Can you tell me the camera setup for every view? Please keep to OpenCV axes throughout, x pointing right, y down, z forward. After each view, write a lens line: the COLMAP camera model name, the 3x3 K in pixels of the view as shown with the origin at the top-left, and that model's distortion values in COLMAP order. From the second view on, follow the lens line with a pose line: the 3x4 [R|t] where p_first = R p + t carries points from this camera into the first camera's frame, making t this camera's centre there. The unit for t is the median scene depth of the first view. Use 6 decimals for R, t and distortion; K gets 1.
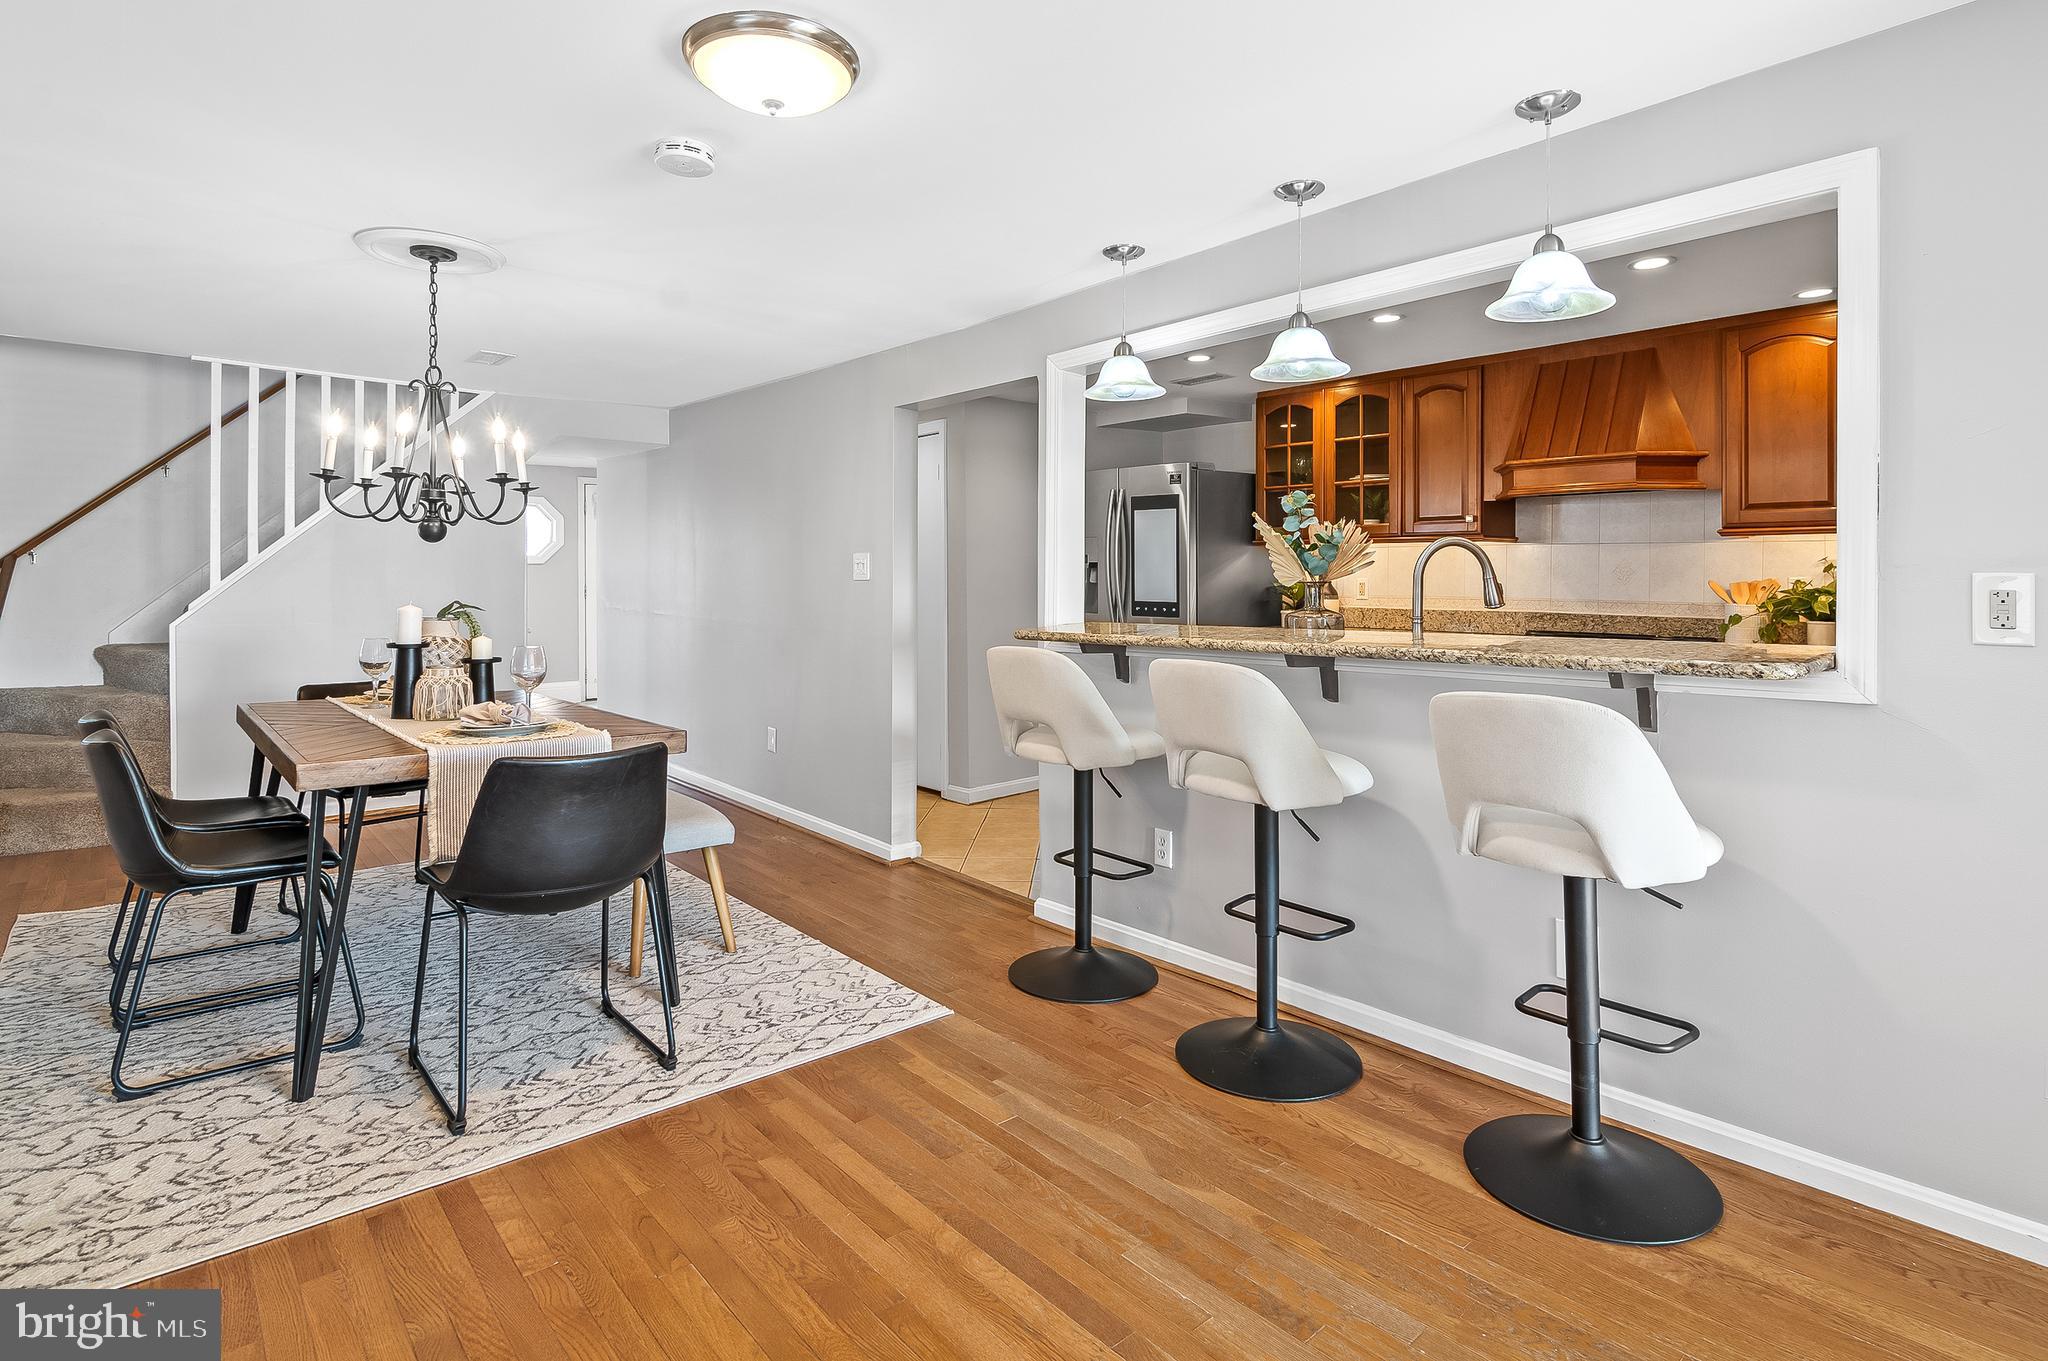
lens RADIAL K [[1011.1, 0, 1041.6], [0, 1011.1, 582.0], [0, 0, 1]] dist [-0.009191, -0.002801]
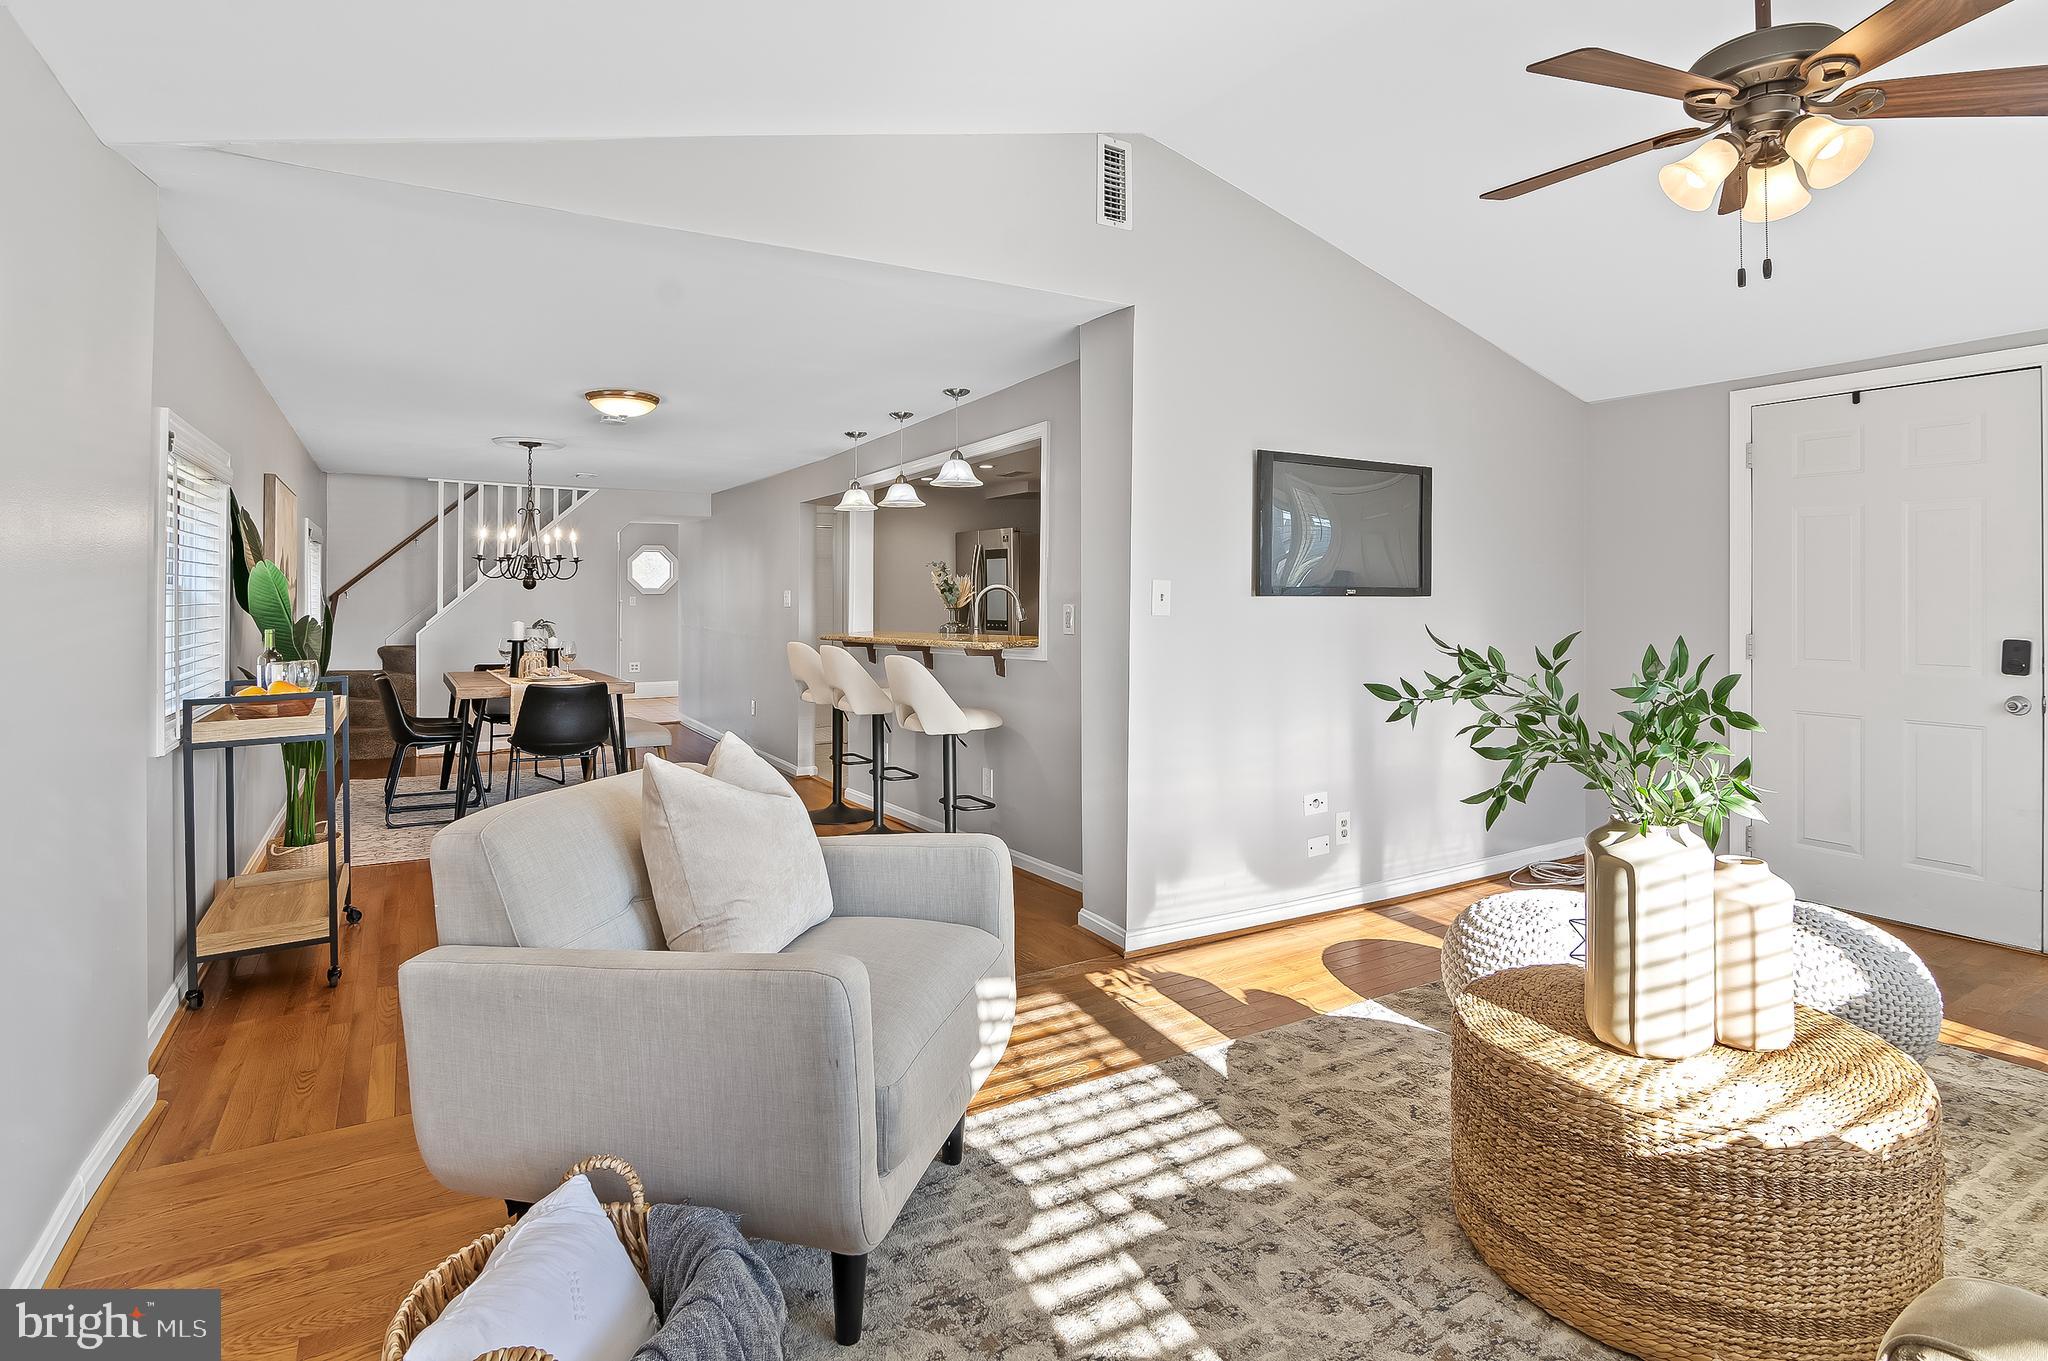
lens RADIAL K [[1011.1, 0, 1003.7], [0, 1011.1, 594.5], [0, 0, 1]] dist [-0.009191, -0.002801]
pose [[0.981172, -0.006210, -0.193037, 0.725048], [0.004352, 0.999940, -0.010048, -0.005185], [0.193088, 0.009019, 0.981140, -0.804172]]
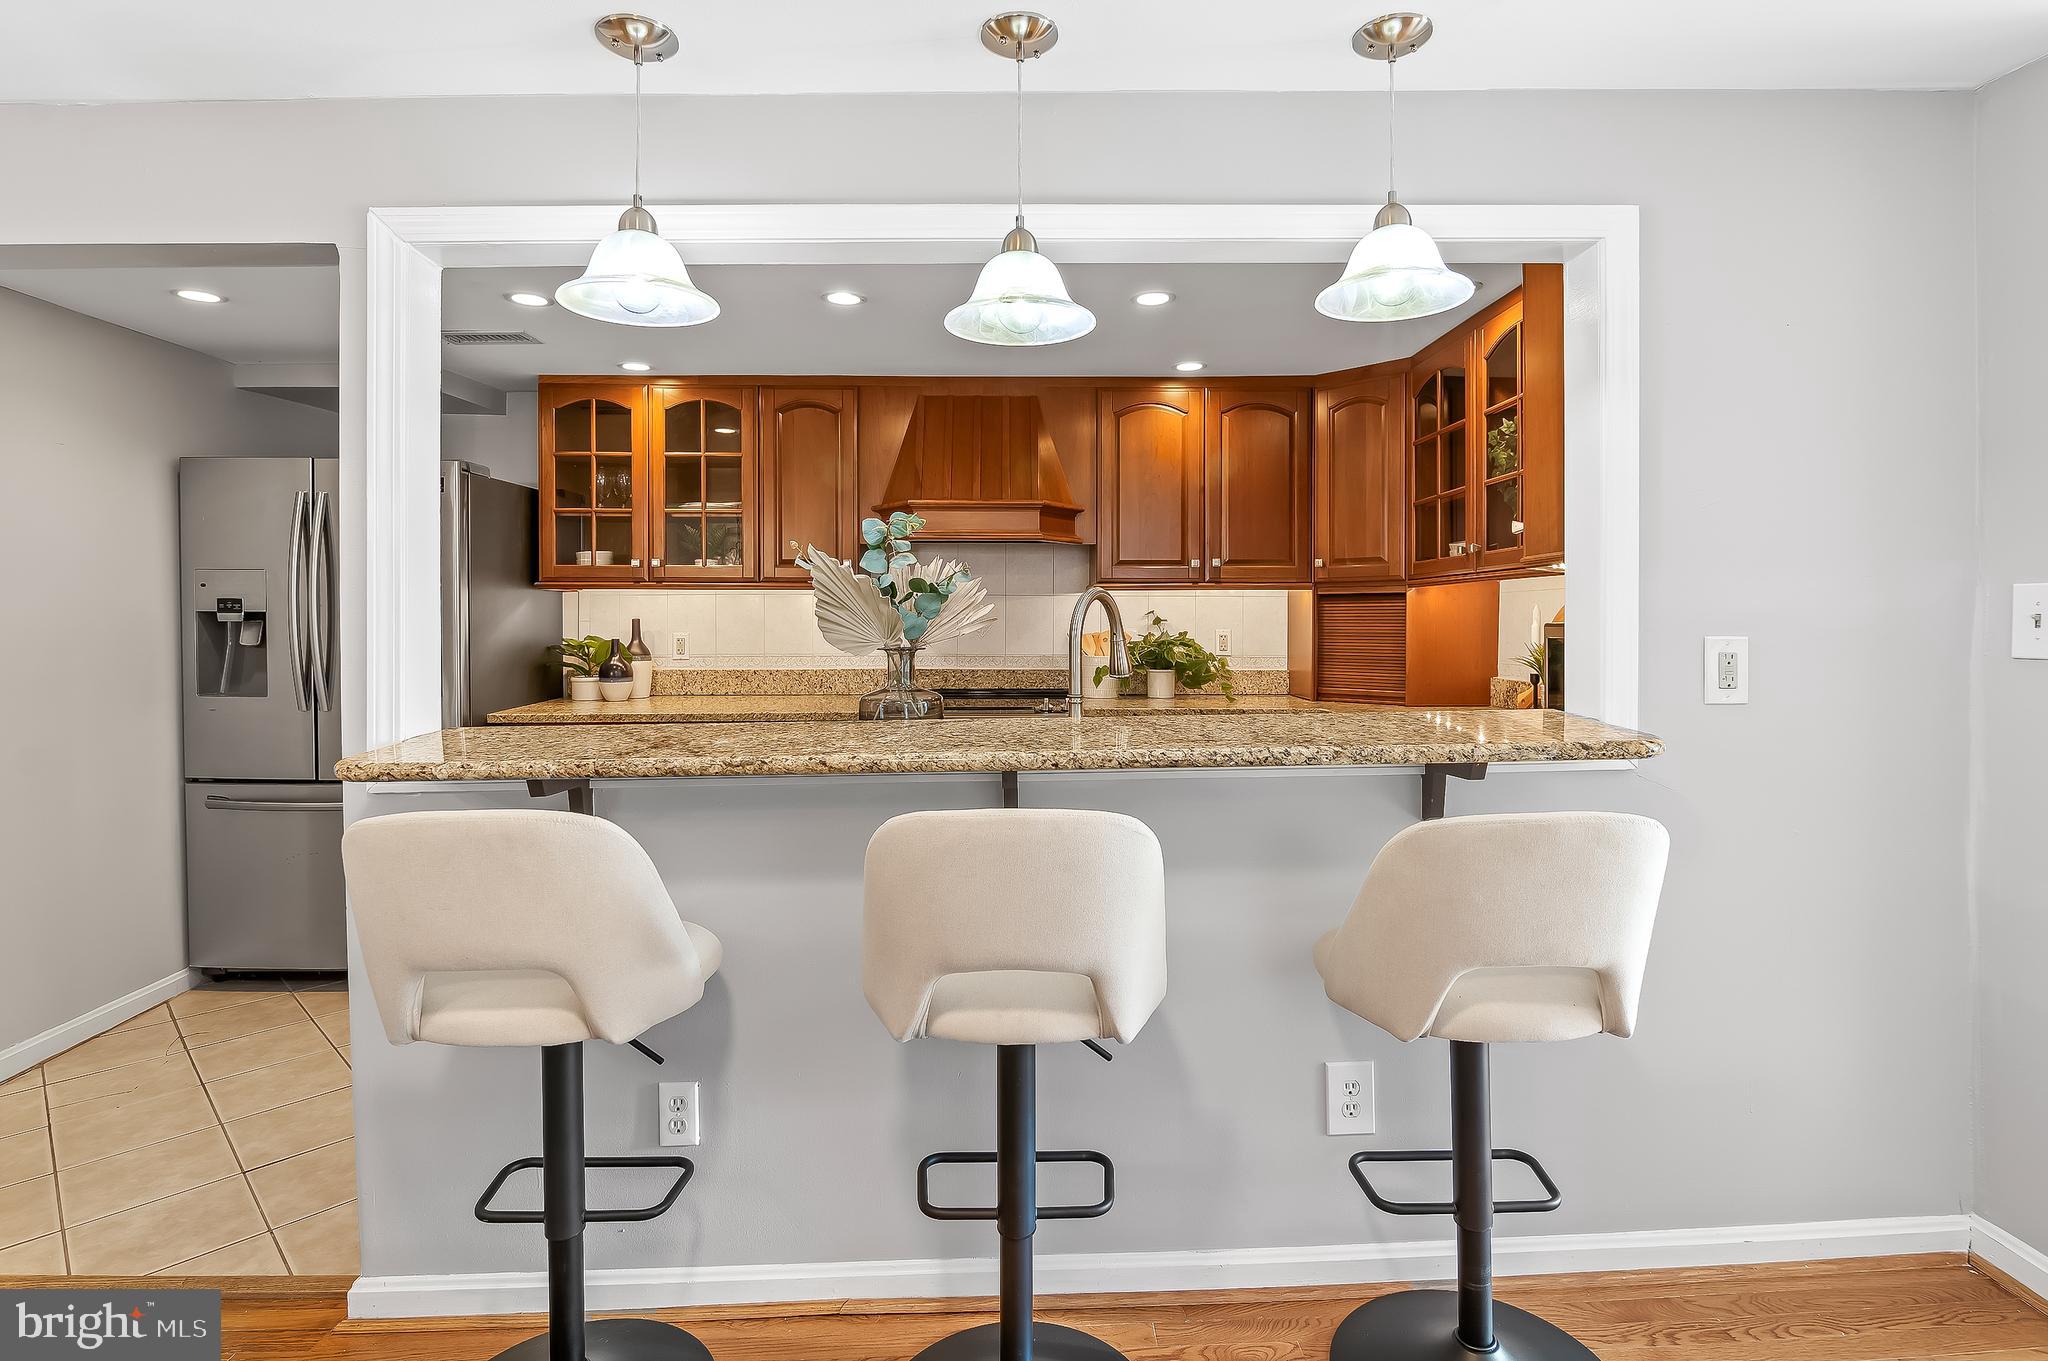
lens RADIAL K [[1011.1, 0, 1019.8], [0, 1011.1, 635.4], [0, 0, 1]] dist [-0.009191, -0.002801]
pose [[0.649214, -0.012806, 0.760498, -0.197786], [0.007379, 0.999917, 0.010539, -0.015452], [-0.760570, -0.001231, 0.649254, 0.502042]]
